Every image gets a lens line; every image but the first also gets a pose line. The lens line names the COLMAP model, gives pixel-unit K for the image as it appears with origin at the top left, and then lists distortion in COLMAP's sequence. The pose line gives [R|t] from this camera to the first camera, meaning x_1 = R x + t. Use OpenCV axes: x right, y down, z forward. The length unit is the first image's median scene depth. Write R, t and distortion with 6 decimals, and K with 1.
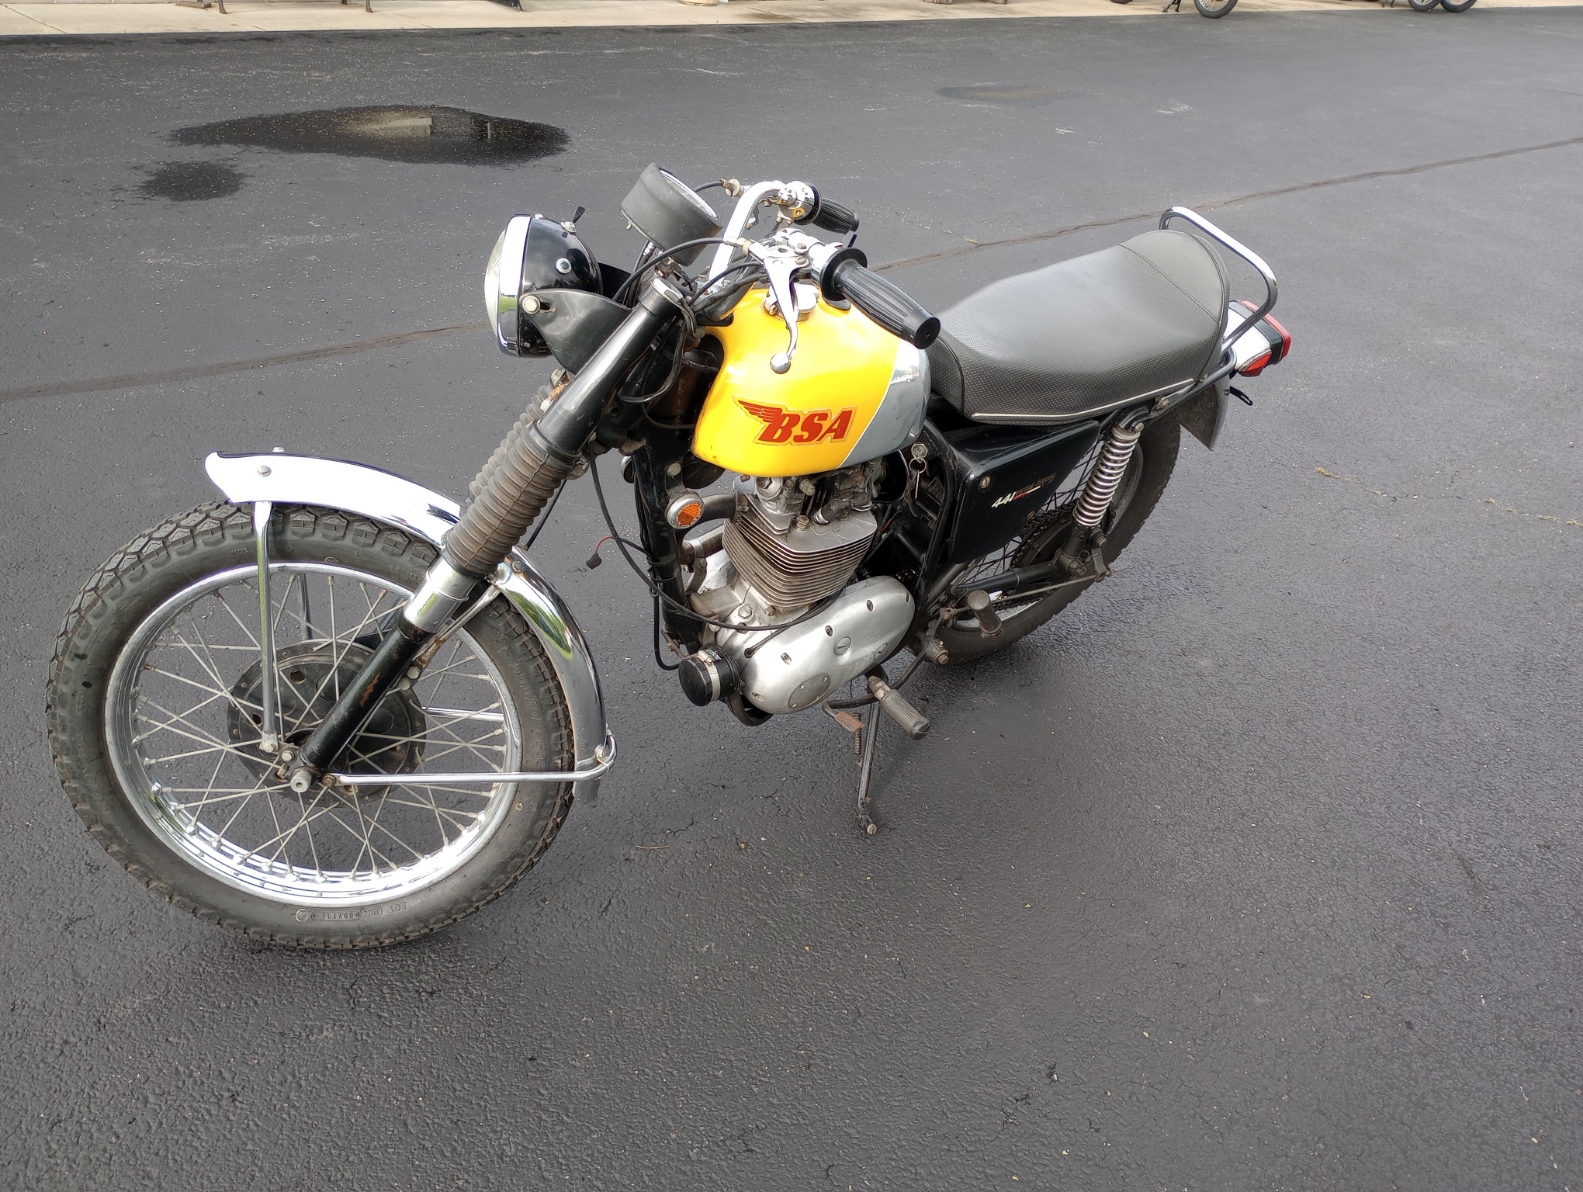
lens RADIAL K [[1239.9, 0, 795.6], [0, 1239.9, 593.7], [0, 0, 1]] dist [0.015825, -0.012625]
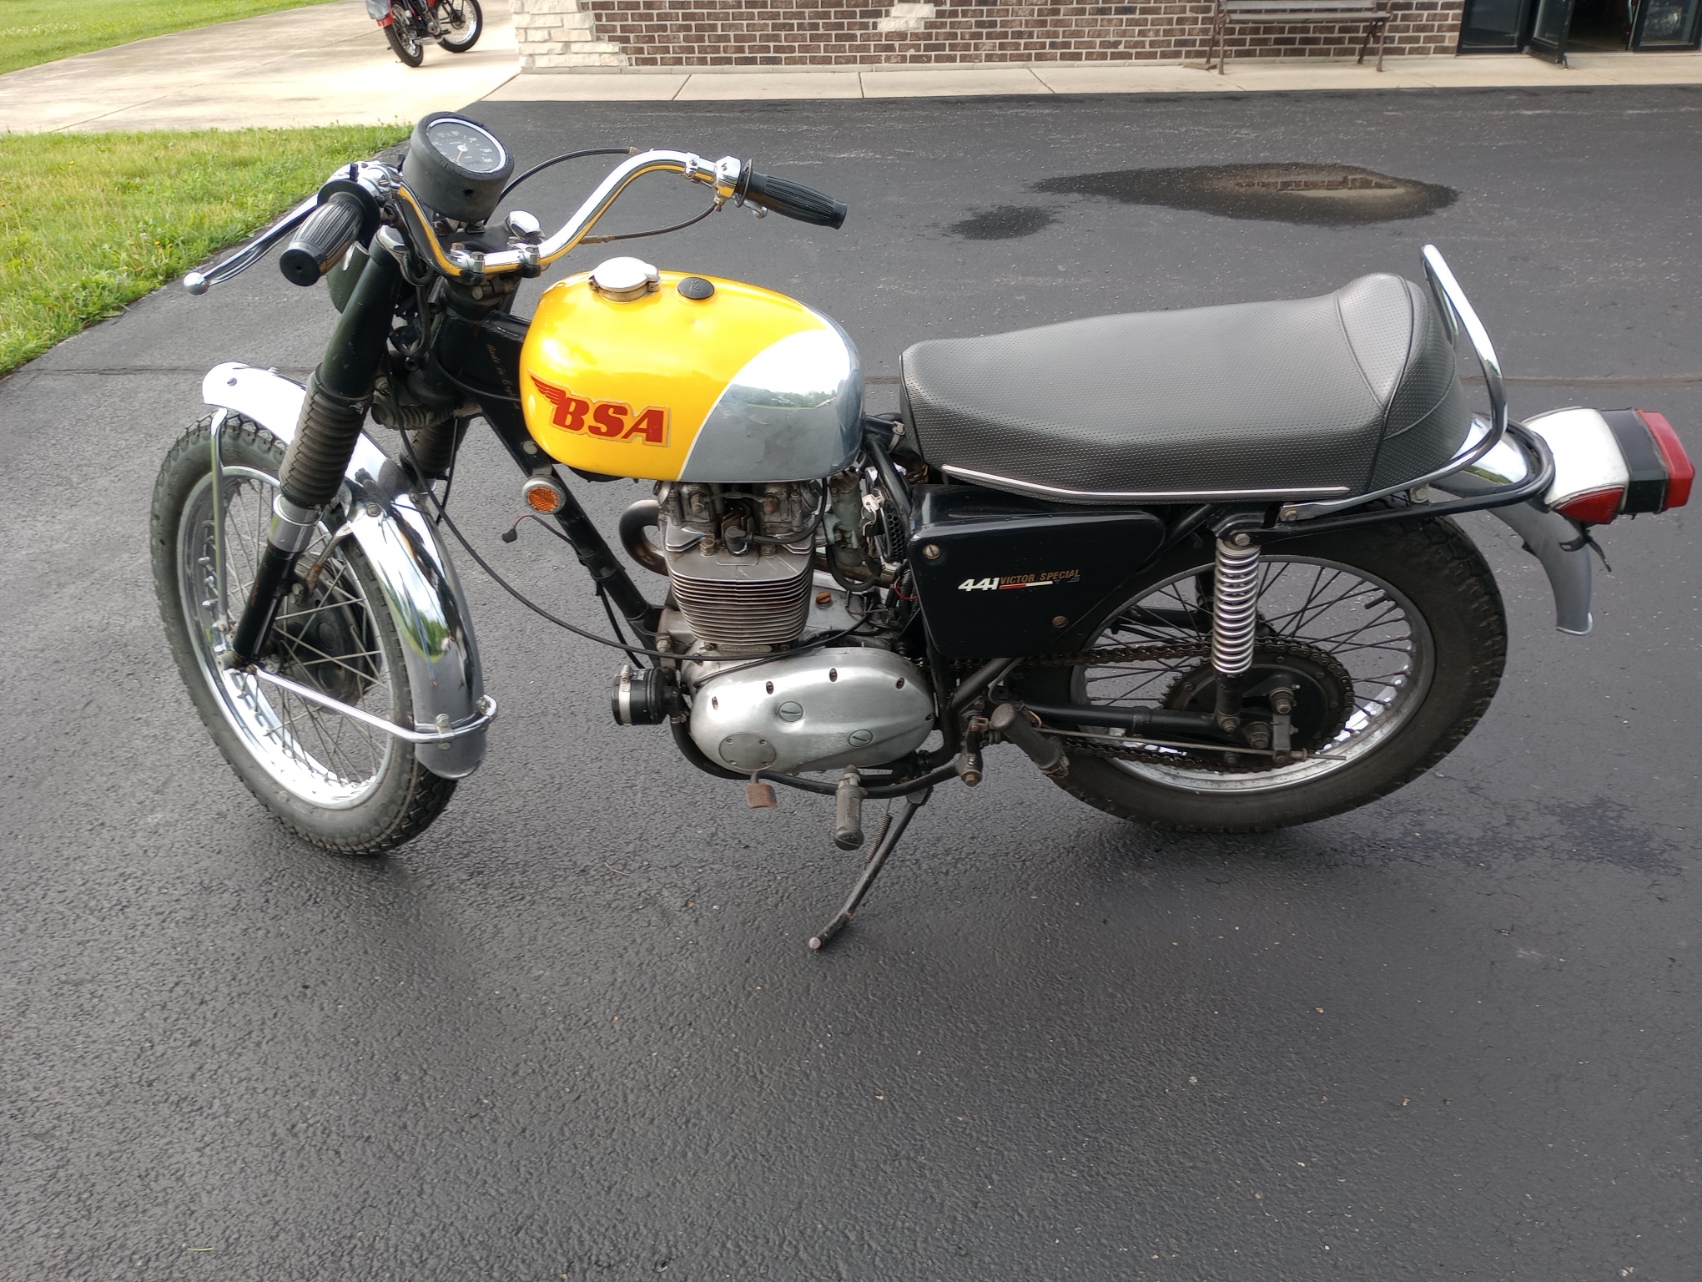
lens RADIAL K [[1333.1, 0, 860.2], [0, 1333.1, 638.7], [0, 0, 1]] dist [0.015825, -0.012625]
pose [[0.774432, 0.239094, -0.585738, 0.671054], [-0.263926, 0.963523, 0.044355, -0.066152], [0.574977, 0.120241, 0.809286, 0.315856]]
